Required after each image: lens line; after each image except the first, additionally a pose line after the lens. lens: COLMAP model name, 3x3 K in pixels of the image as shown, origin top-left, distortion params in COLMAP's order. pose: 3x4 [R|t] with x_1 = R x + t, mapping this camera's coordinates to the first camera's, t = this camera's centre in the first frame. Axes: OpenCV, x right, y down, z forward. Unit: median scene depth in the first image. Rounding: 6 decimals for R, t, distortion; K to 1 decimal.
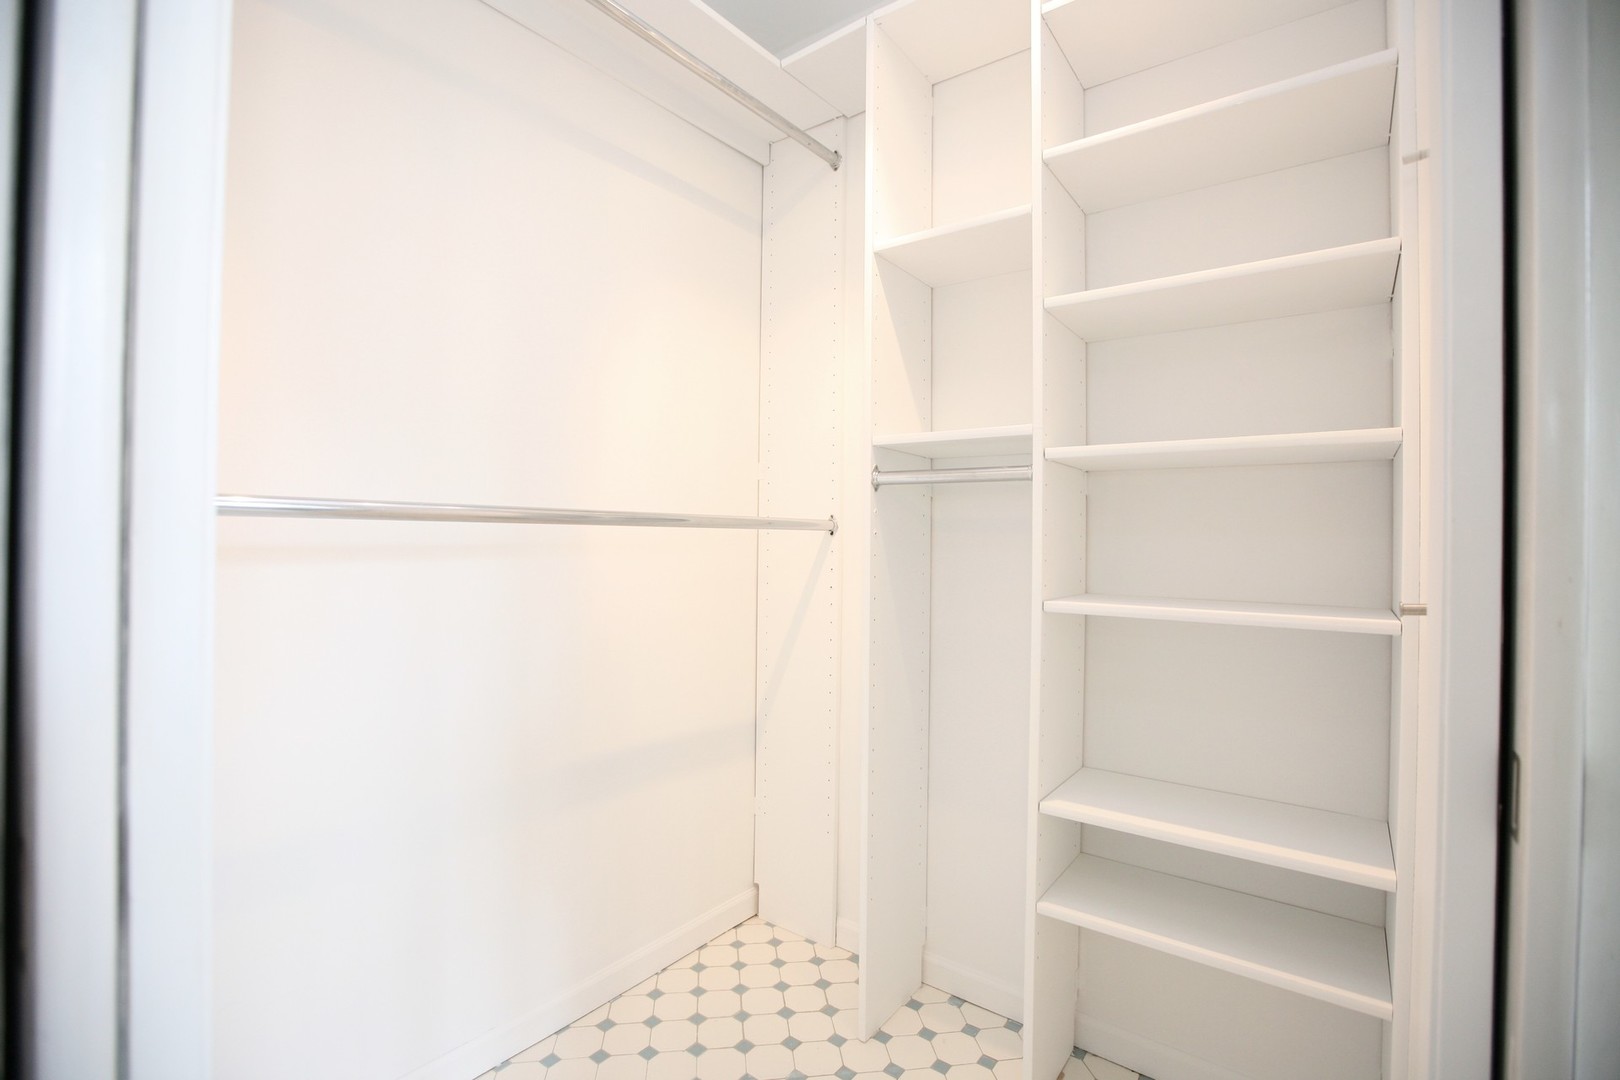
lens RADIAL K [[740.4, 0, 808.1], [0, 740.4, 538.2], [0, 0, 1]] dist [-0.057661, 0.022741]
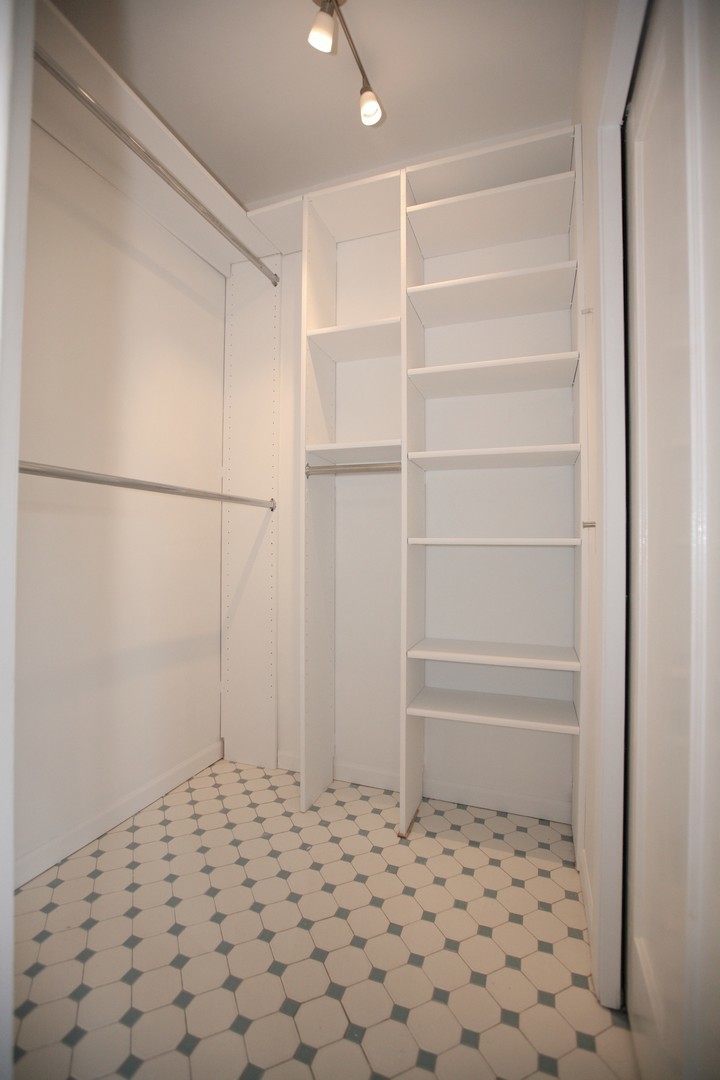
lens RADIAL K [[493.6, 0, 359.4], [0, 493.6, 542.1], [0, 0, 1]] dist [-0.057661, 0.022741]
pose [[0.957810, -0.002539, 0.287392, -0.105061], [0.004566, 0.999969, -0.006383, 0.078806], [-0.287367, 0.007426, 0.957792, -0.088040]]
